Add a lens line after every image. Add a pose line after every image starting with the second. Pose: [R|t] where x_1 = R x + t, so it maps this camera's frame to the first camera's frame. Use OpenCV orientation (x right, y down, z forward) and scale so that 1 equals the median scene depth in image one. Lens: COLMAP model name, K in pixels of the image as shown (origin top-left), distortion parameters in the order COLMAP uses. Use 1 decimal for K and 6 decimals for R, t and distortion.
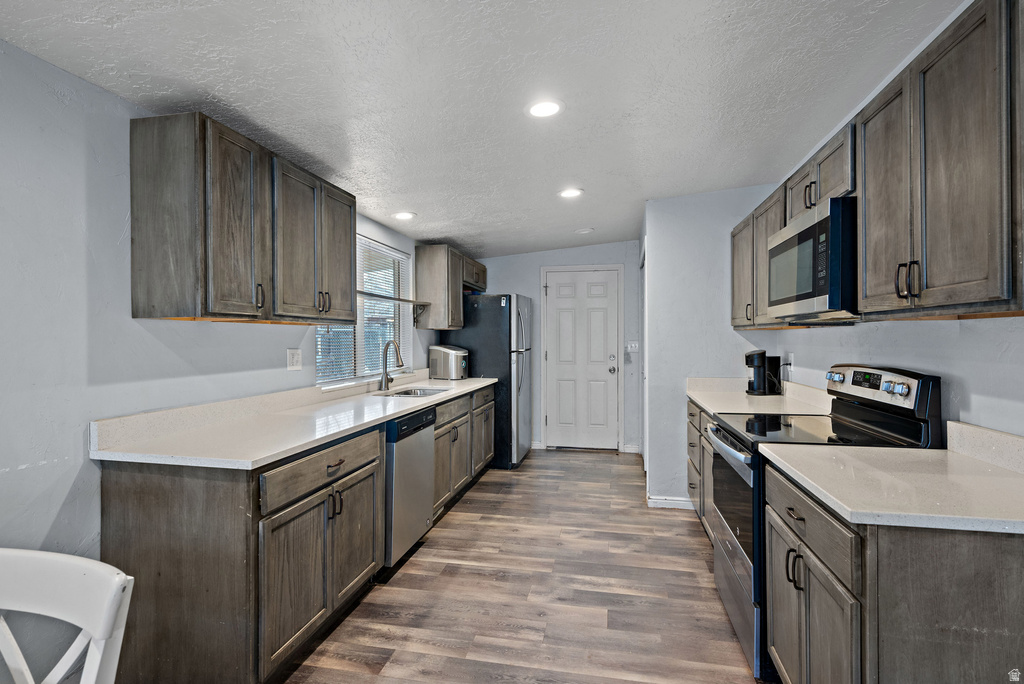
lens RADIAL K [[502.3, 0, 512.0], [0, 502.3, 342.0], [0, 0, 1]] dist [0.000582, -0.000033]
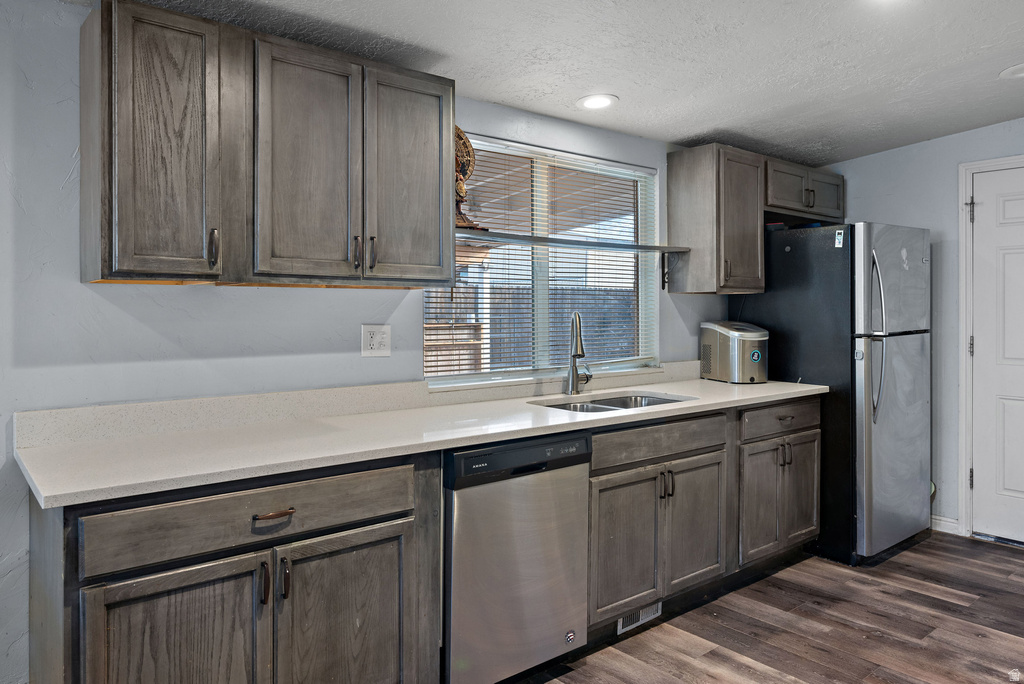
lens RADIAL K [[714.3, 0, 513.7], [0, 714.3, 311.7], [0, 0, 1]] dist [0.000467, -0.000321]
pose [[0.782178, 0.004752, -0.623037, 0.234592], [-0.006590, 0.999978, -0.000646, -0.003141], [0.623021, 0.004611, 0.782192, 0.281814]]
